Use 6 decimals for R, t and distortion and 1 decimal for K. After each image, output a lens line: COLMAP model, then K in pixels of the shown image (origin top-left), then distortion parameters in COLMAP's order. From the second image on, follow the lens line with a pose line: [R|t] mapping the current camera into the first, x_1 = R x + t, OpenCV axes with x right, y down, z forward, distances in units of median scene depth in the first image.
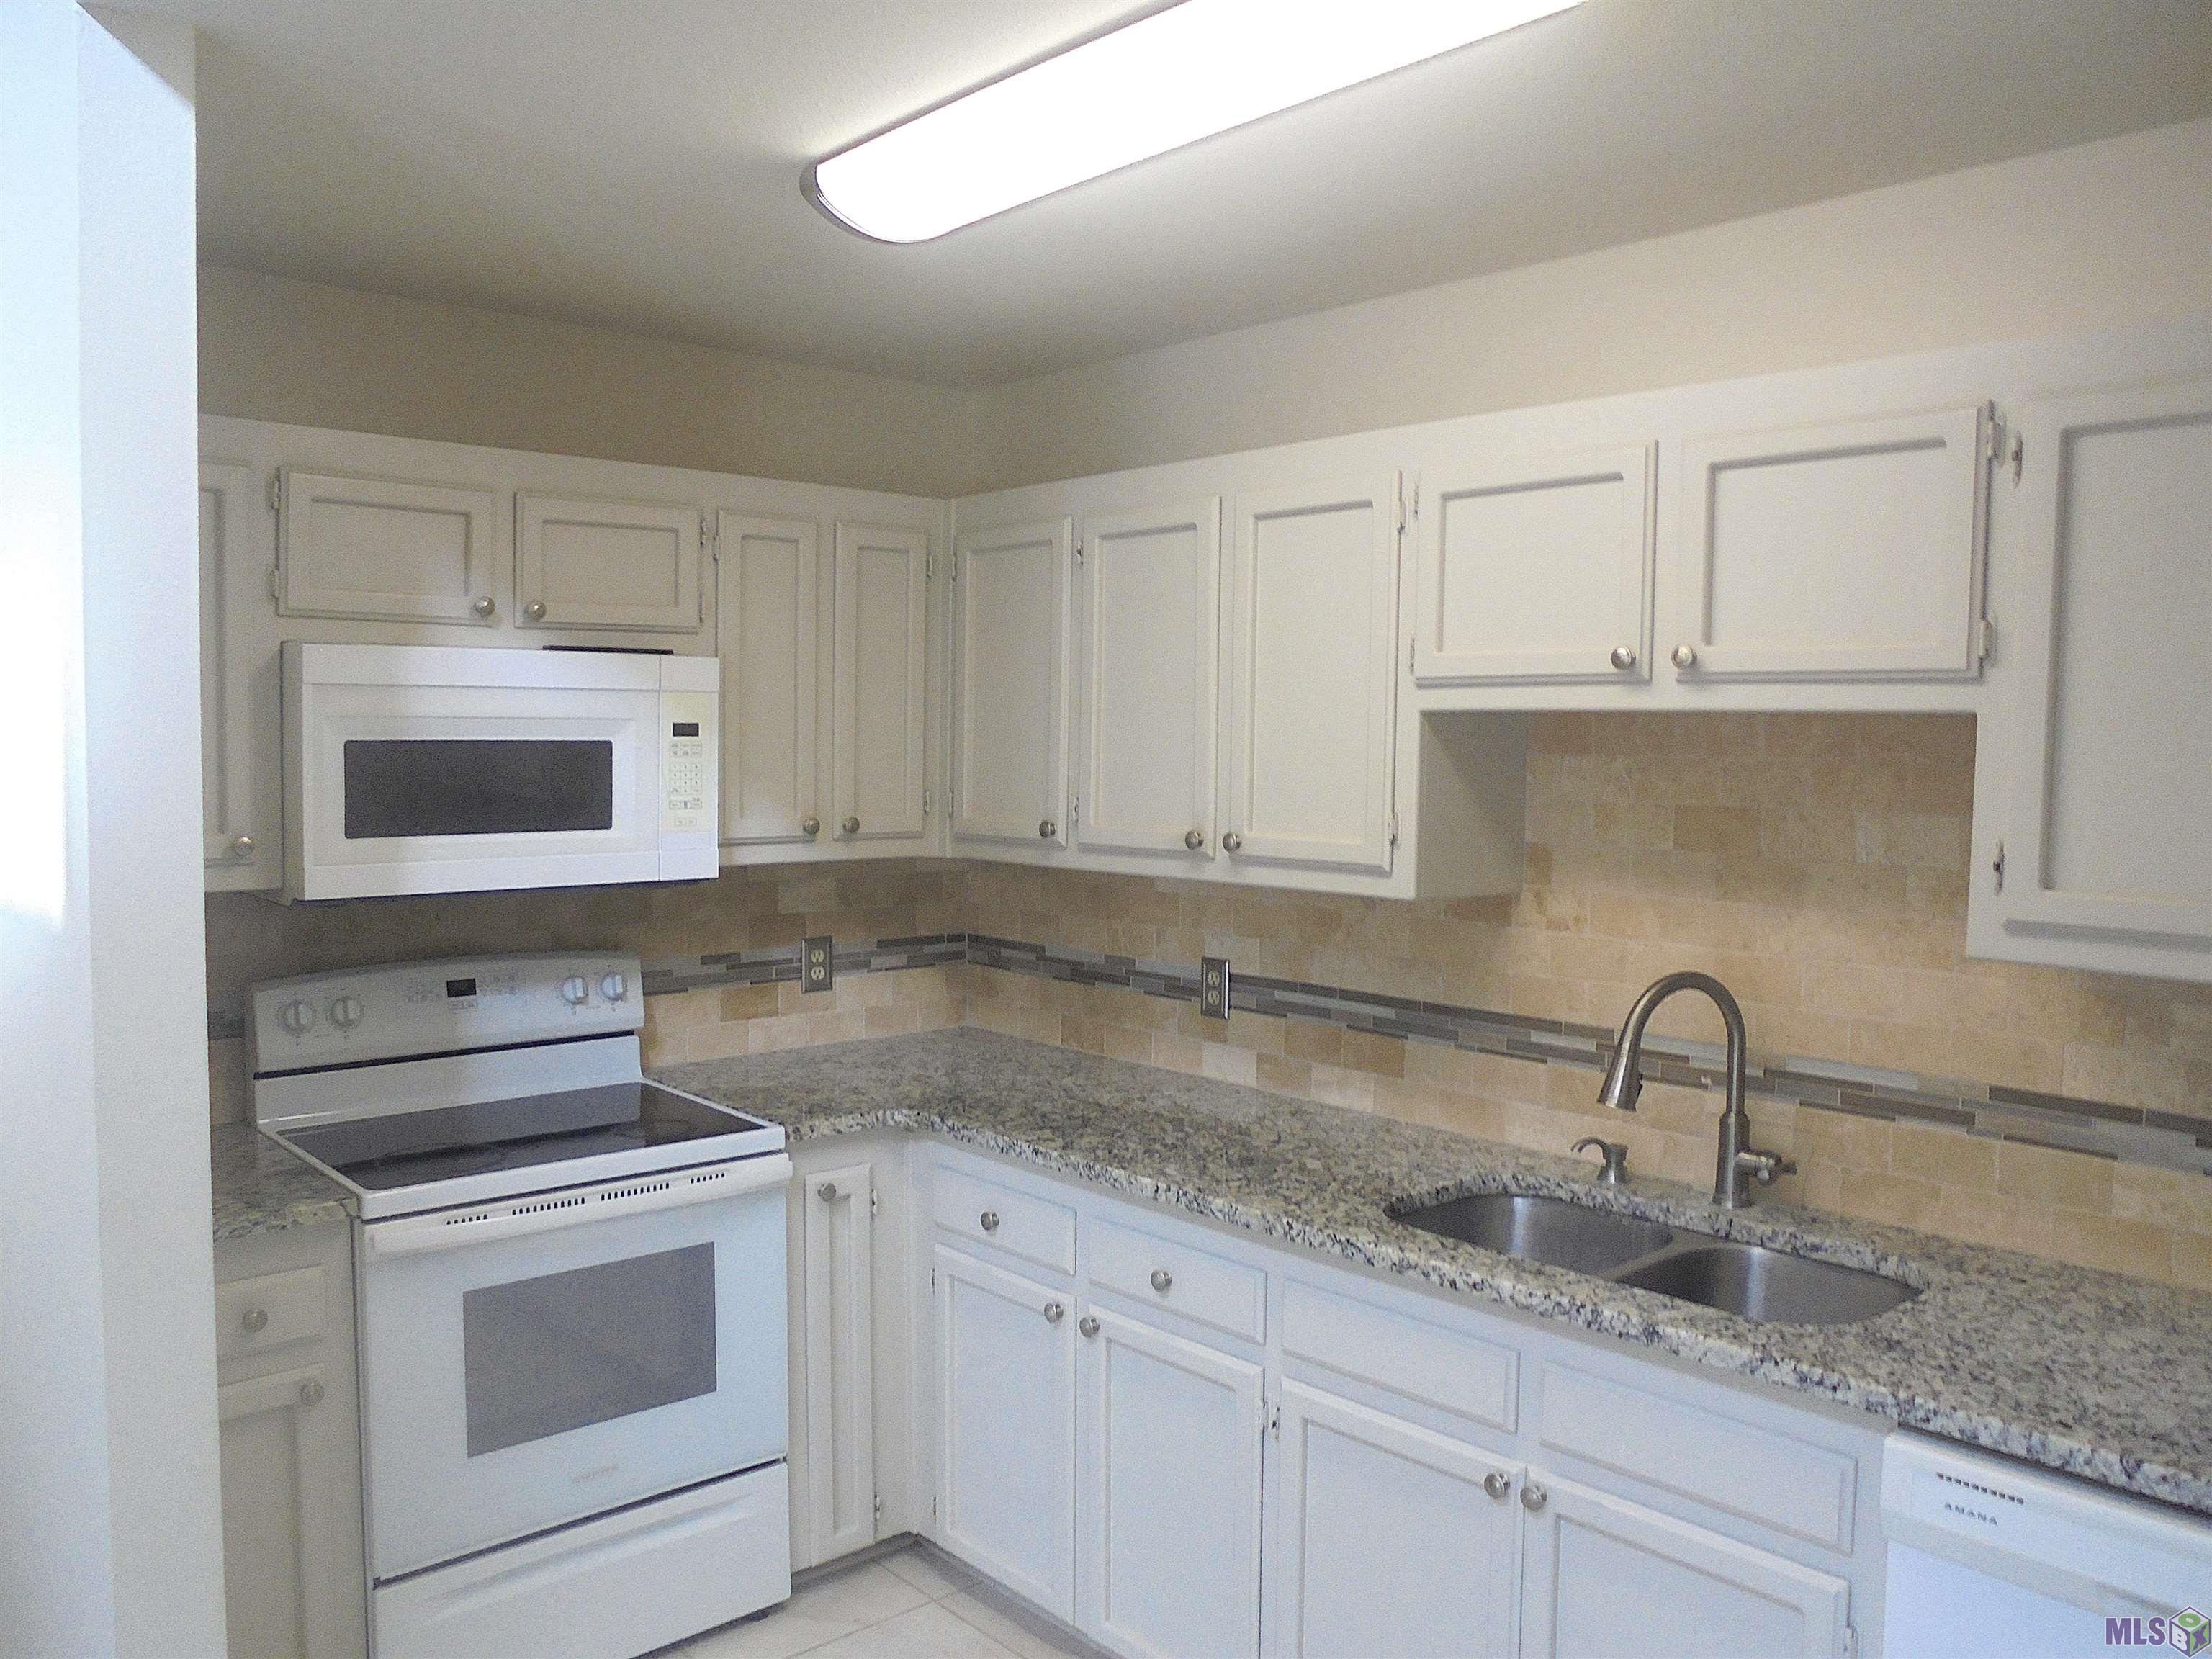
lens RADIAL K [[1710.6, 0, 1106.0], [0, 1710.6, 829.5], [0, 0, 1]] dist [-0.051751, 0.002447]
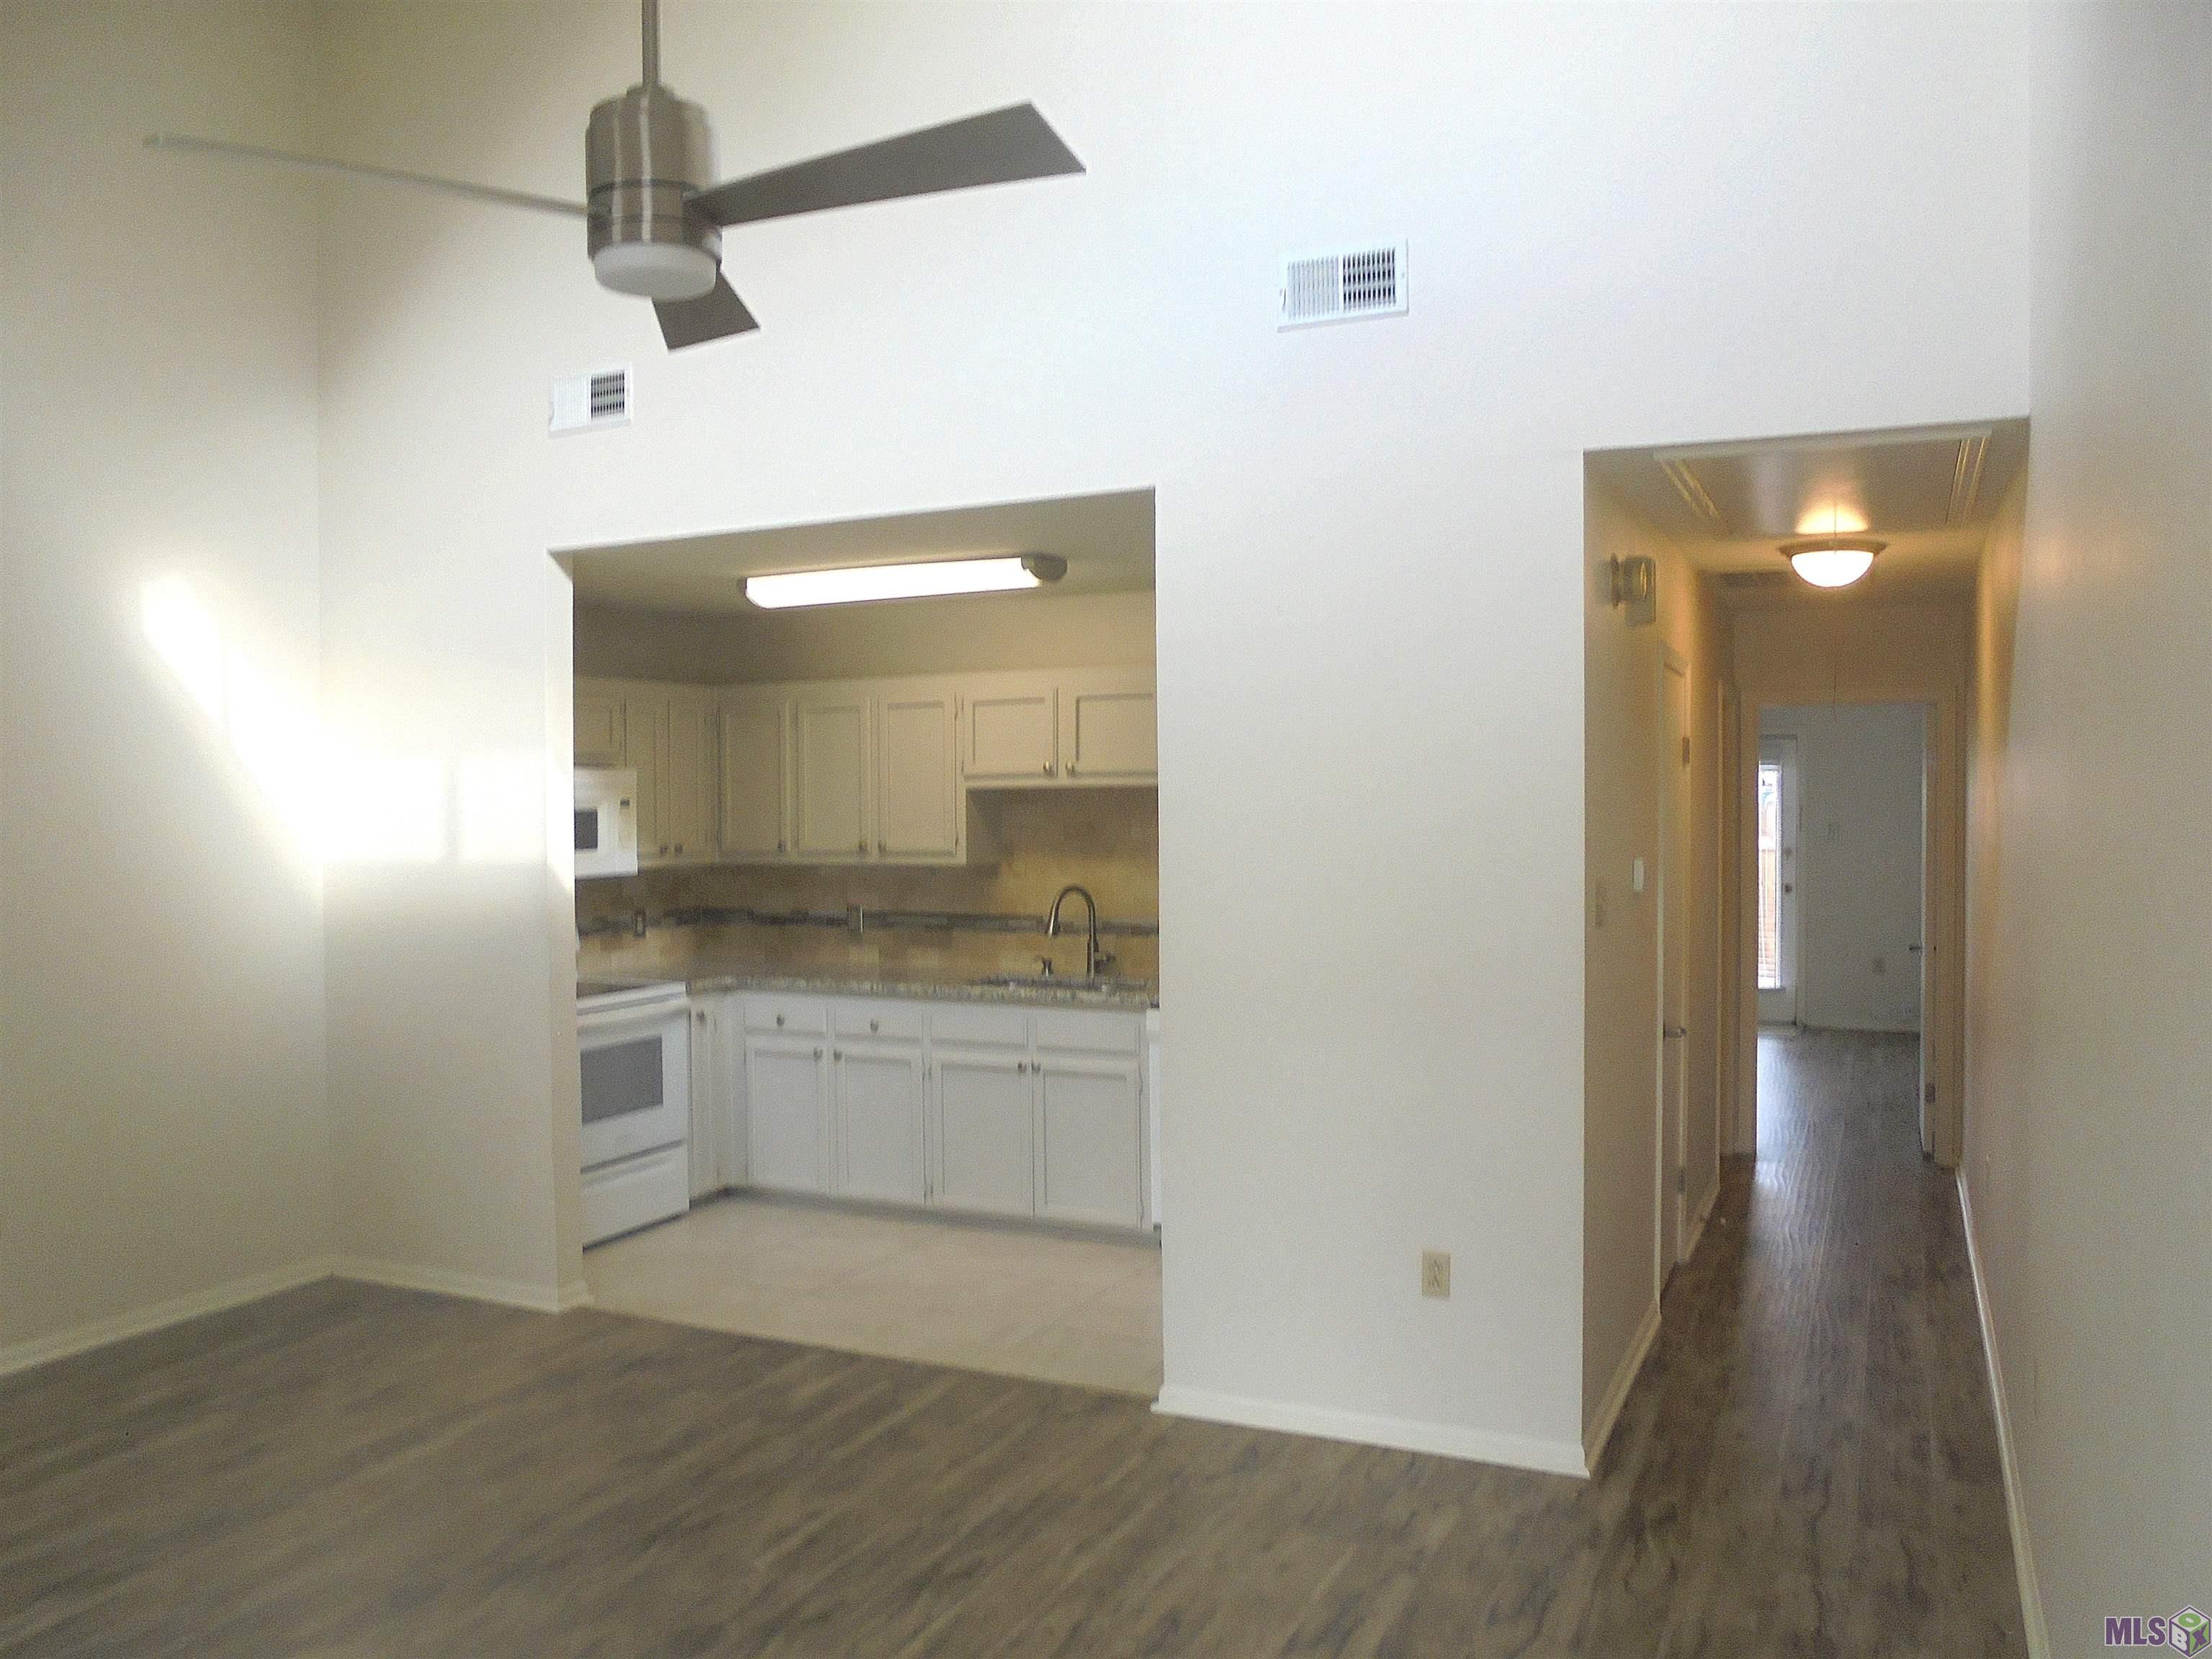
lens RADIAL K [[1710.6, 0, 1106.0], [0, 1710.6, 829.5], [0, 0, 1]] dist [-0.051751, 0.002447]
pose [[0.921880, -0.029178, 0.386376, -0.535960], [0.042507, 0.998758, -0.025996, 0.057595], [-0.385137, 0.040389, 0.921975, -1.240920]]
